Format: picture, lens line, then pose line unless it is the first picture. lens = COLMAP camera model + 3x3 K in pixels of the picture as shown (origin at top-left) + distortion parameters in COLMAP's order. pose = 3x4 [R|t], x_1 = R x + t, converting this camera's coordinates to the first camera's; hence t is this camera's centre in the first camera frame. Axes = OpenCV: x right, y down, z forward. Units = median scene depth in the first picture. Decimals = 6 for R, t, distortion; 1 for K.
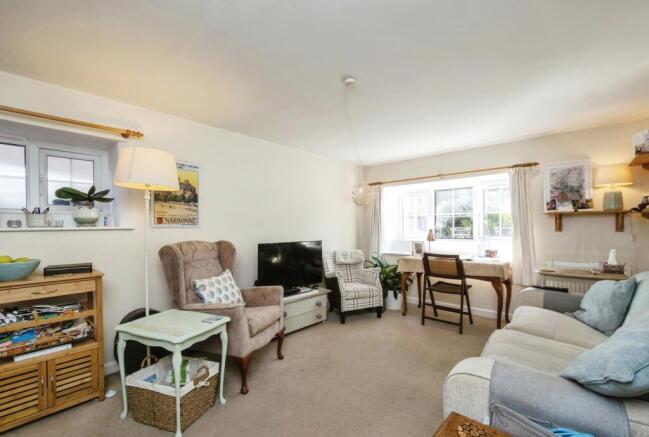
lens RADIAL K [[294.0, 0, 298.4], [0, 294.0, 231.0], [0, 0, 1]] dist [-0.000981, -0.000260]
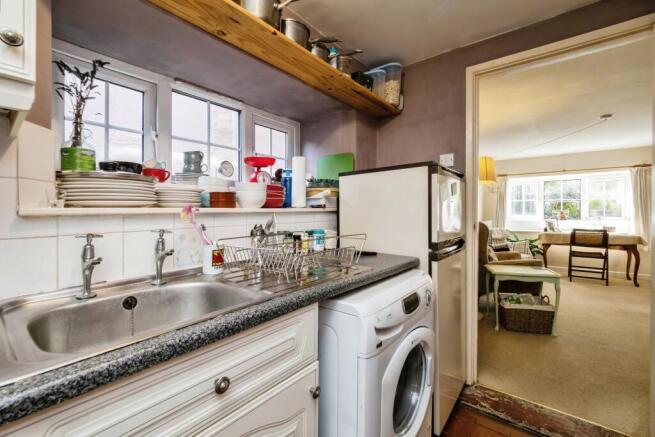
lens RADIAL K [[288.4, 0, 299.1], [0, 288.4, 217.2], [0, 0, 1]] dist [-0.000124, -0.000281]
pose [[0.997603, 0.000218, 0.069193, -1.165722], [-0.000979, 0.999939, 0.010960, 0.010126], [-0.069186, -0.011001, 0.997543, -0.308633]]
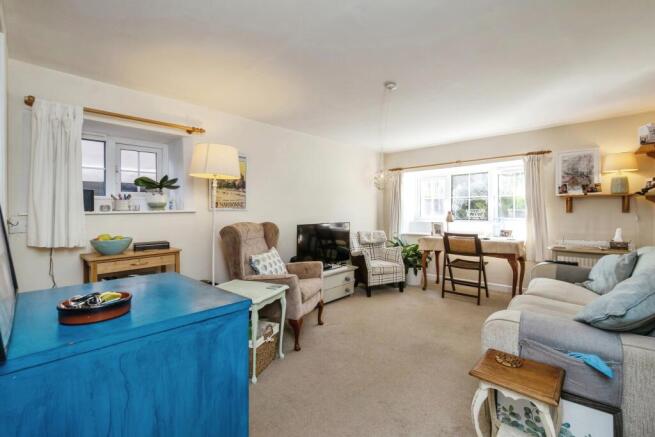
lens RADIAL K [[288.4, 0, 299.1], [0, 288.4, 217.2], [0, 0, 1]] dist [-0.000124, -0.000281]
pose [[0.999694, -0.003374, -0.024500, -0.114912], [0.003674, 0.999919, 0.012205, 0.001331], [0.024456, -0.012291, 0.999625, -0.121043]]
